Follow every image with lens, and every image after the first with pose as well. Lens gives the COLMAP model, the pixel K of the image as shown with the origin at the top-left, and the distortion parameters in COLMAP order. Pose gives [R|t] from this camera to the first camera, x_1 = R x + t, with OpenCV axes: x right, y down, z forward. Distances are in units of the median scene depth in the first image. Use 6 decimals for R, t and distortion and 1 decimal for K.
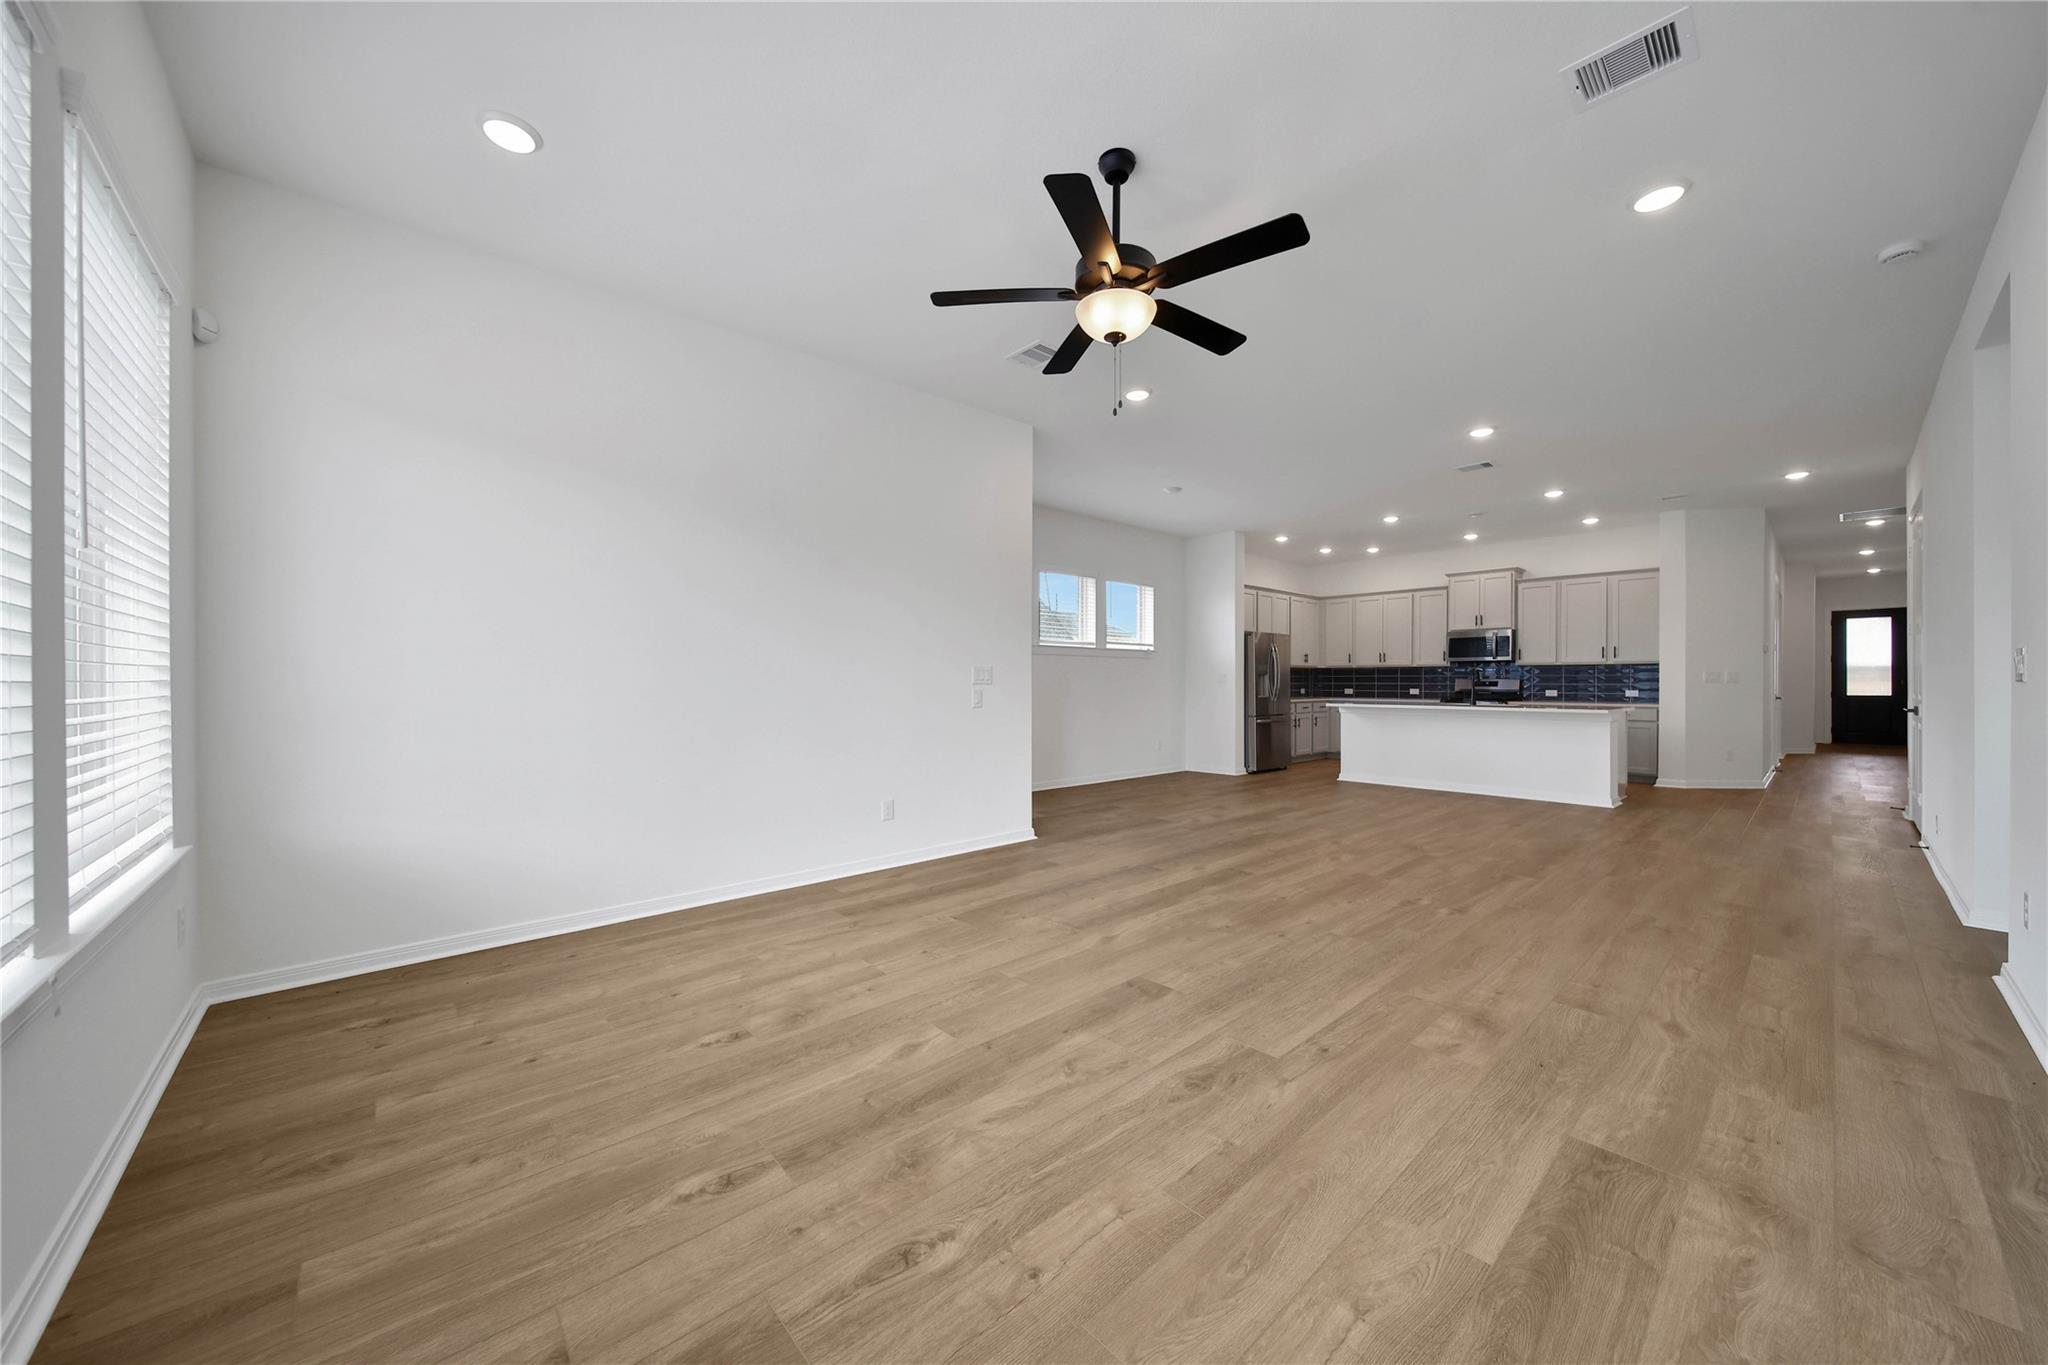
lens RADIAL K [[728.5, 0, 1019.2], [0, 728.5, 679.0], [0, 0, 1]] dist [0.000479, -0.001251]
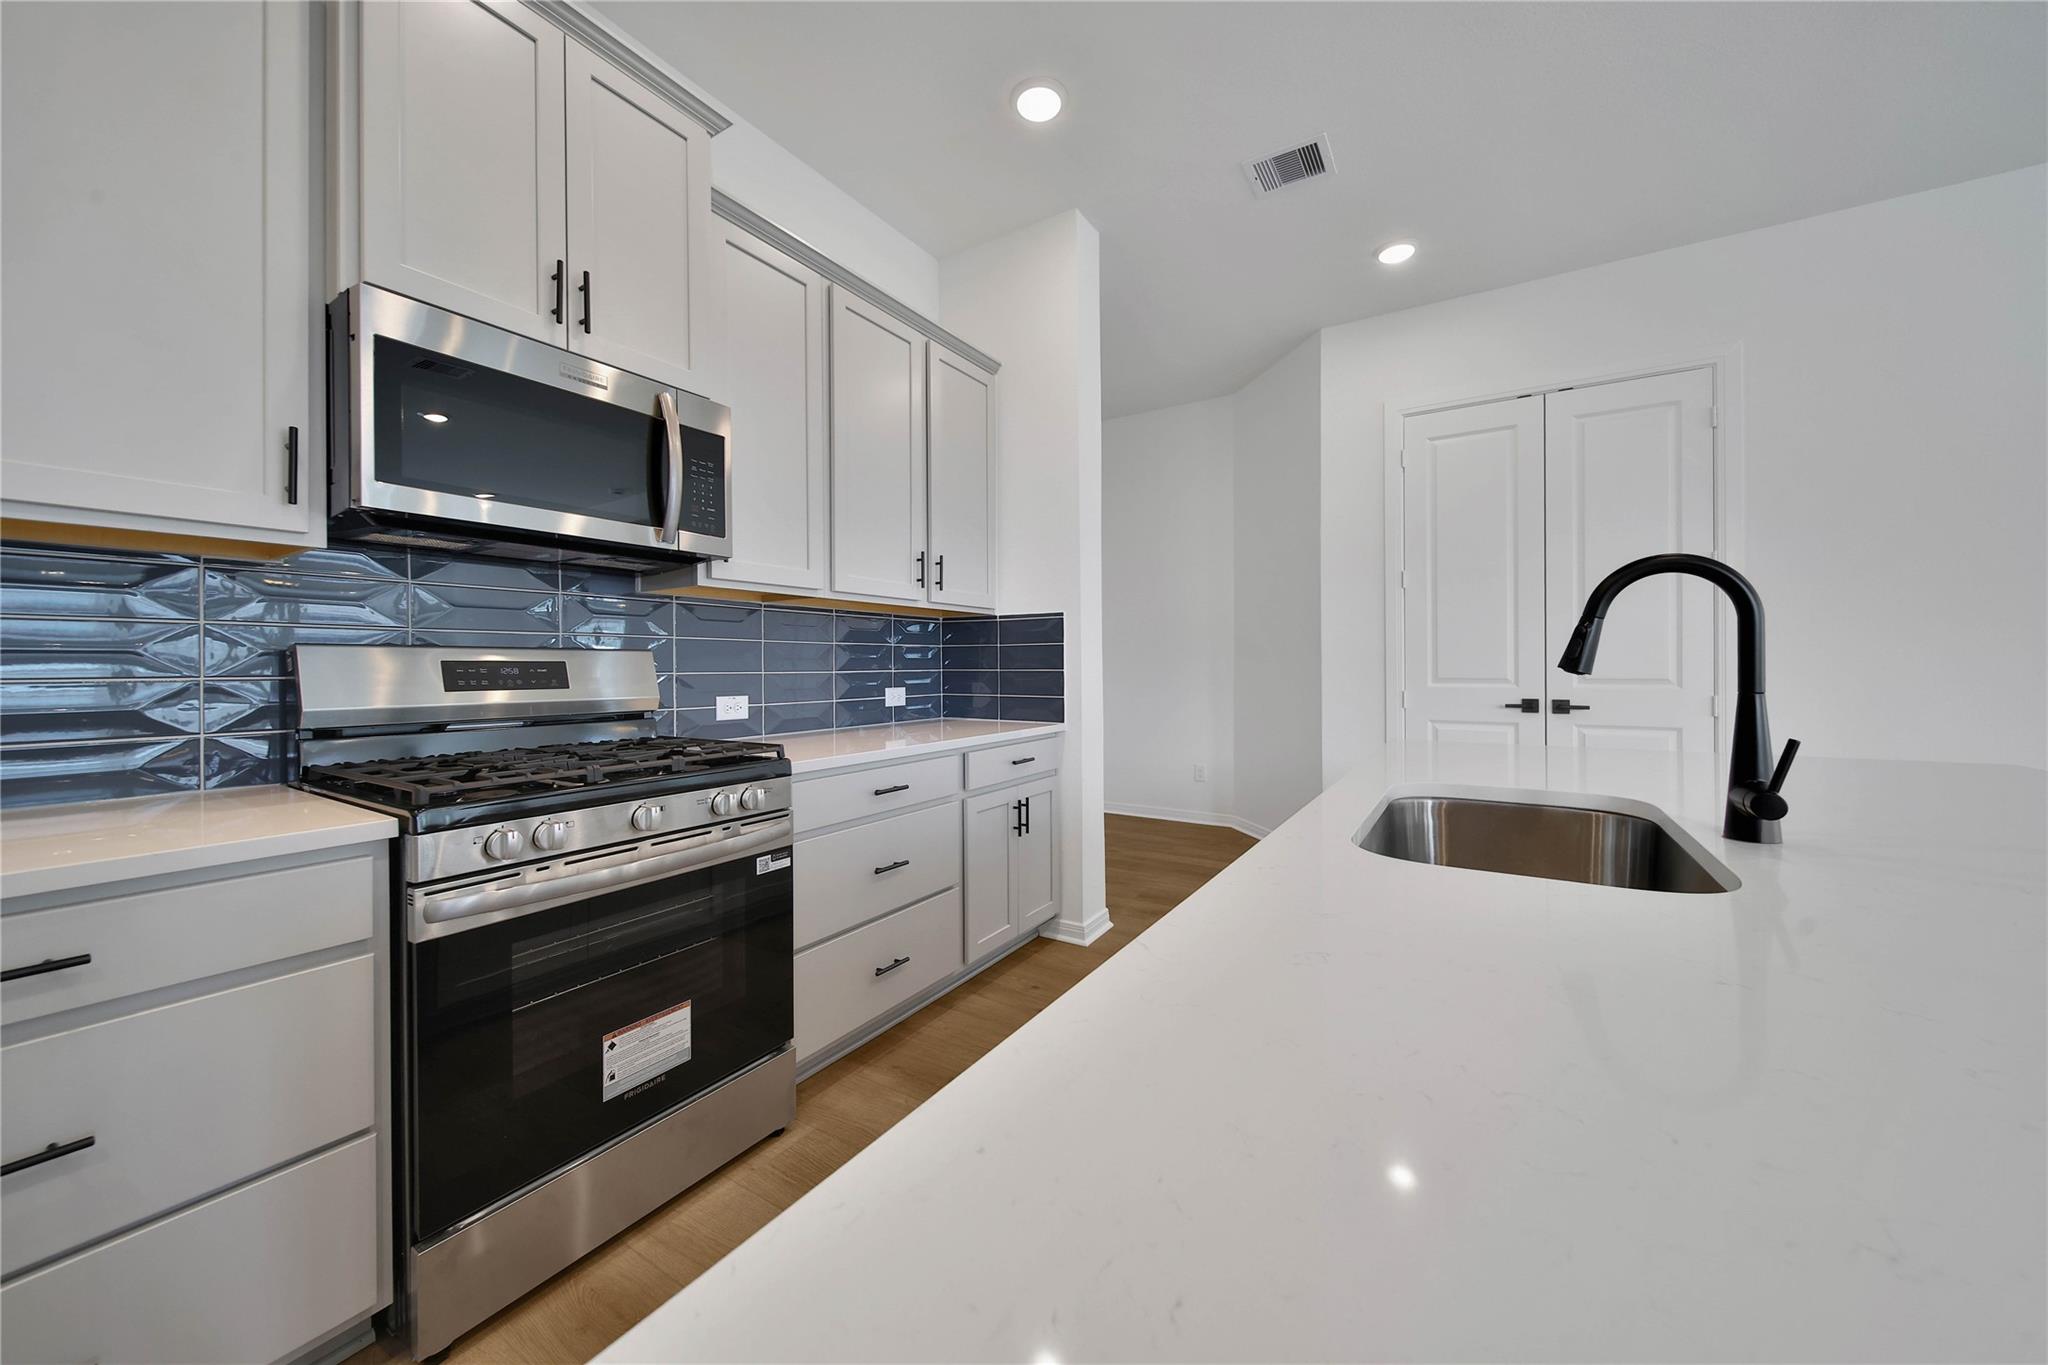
lens RADIAL K [[728.5, 0, 1024.4], [0, 728.5, 669.7], [0, 0, 1]] dist [0.000479, -0.001251]
pose [[-0.271947, -0.004406, 0.962302, 1.077271], [0.003275, 0.999979, 0.005504, 0.010485], [-0.962307, 0.004648, -0.271927, 2.308001]]
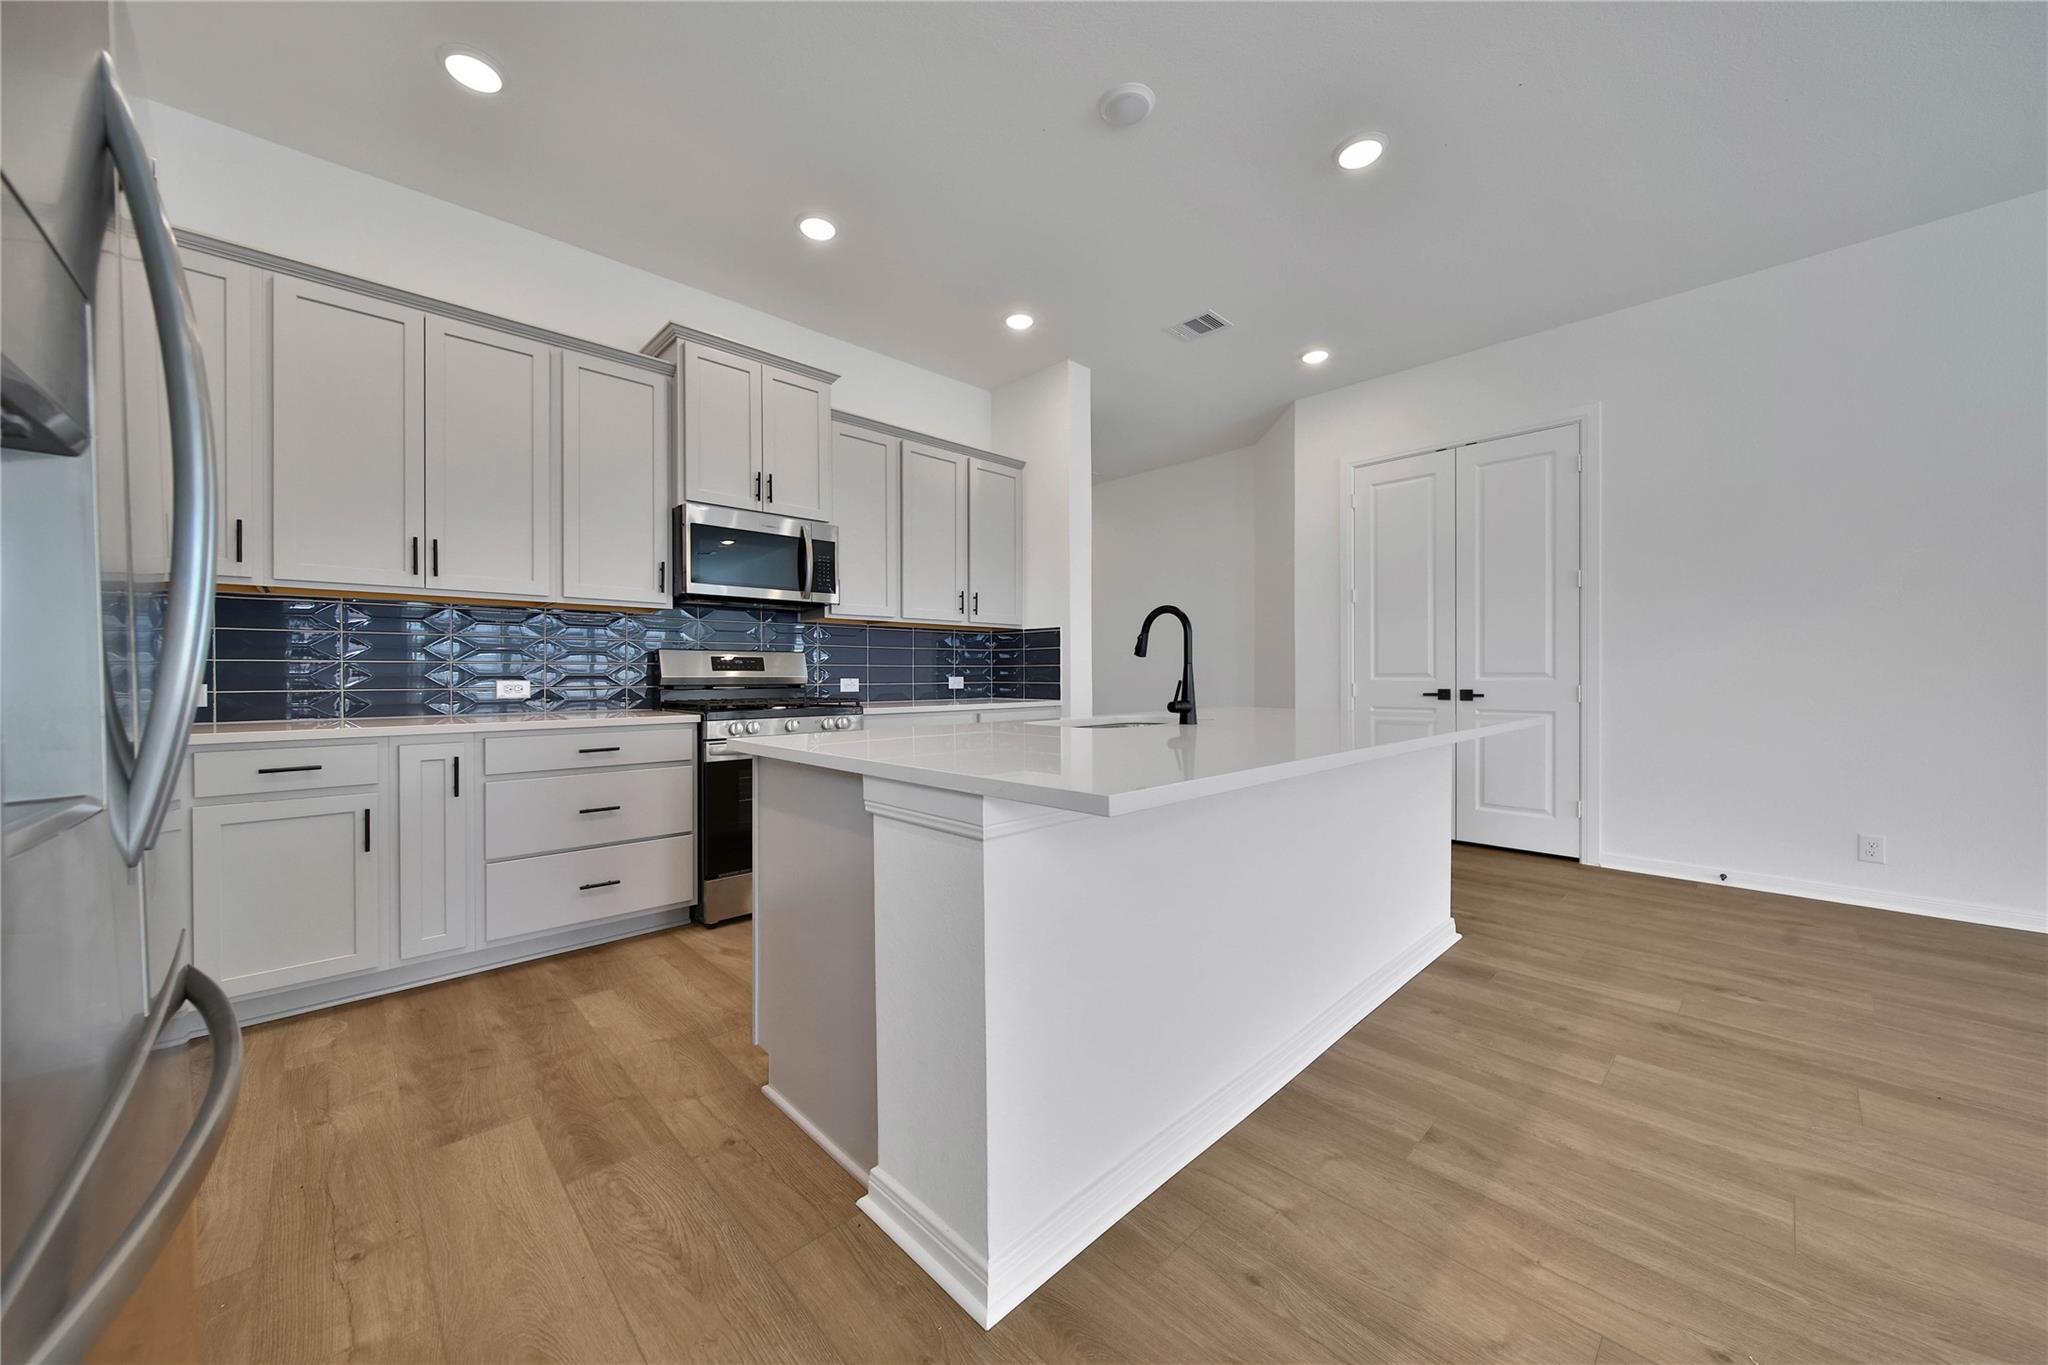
lens RADIAL K [[728.5, 0, 1019.8], [0, 728.5, 677.8], [0, 0, 1]] dist [0.000479, -0.001251]
pose [[-0.027687, -0.004077, 0.999608, 0.647915], [0.001811, 0.999990, 0.004129, 0.030303], [-0.999615, 0.001924, -0.027679, 2.155235]]
